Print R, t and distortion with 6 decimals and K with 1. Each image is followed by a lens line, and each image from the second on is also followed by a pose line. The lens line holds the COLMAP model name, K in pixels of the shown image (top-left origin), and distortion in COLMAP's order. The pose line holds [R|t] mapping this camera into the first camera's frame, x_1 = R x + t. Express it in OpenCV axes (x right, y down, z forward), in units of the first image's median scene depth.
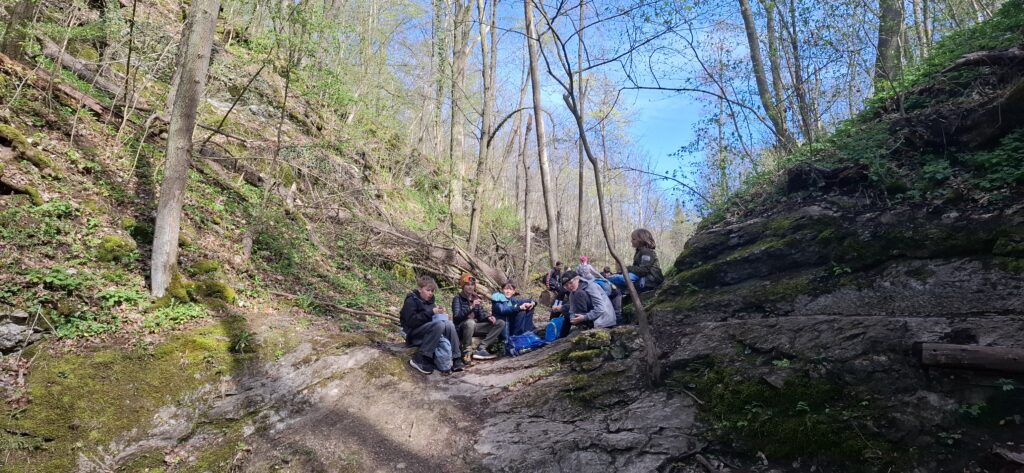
lens RADIAL K [[699.7, 0, 506.6], [0, 699.7, 222.4], [0, 0, 1]] dist [0.079191, -0.110004]
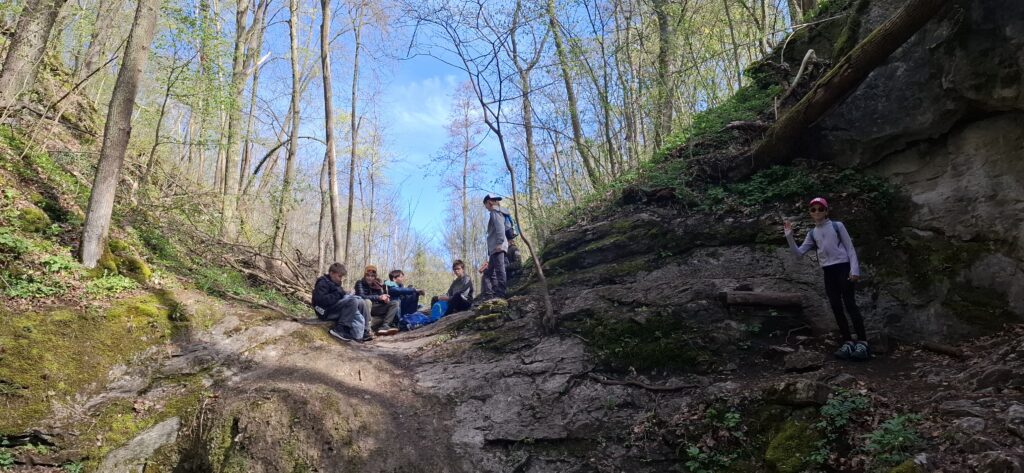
lens RADIAL K [[699.7, 0, 506.6], [0, 699.7, 222.4], [0, 0, 1]] dist [0.079191, -0.110004]
pose [[0.926943, 0.056878, 0.370865, -0.366811], [-0.033028, 0.996975, -0.070350, 0.107413], [-0.373745, 0.052961, 0.926018, -0.237093]]
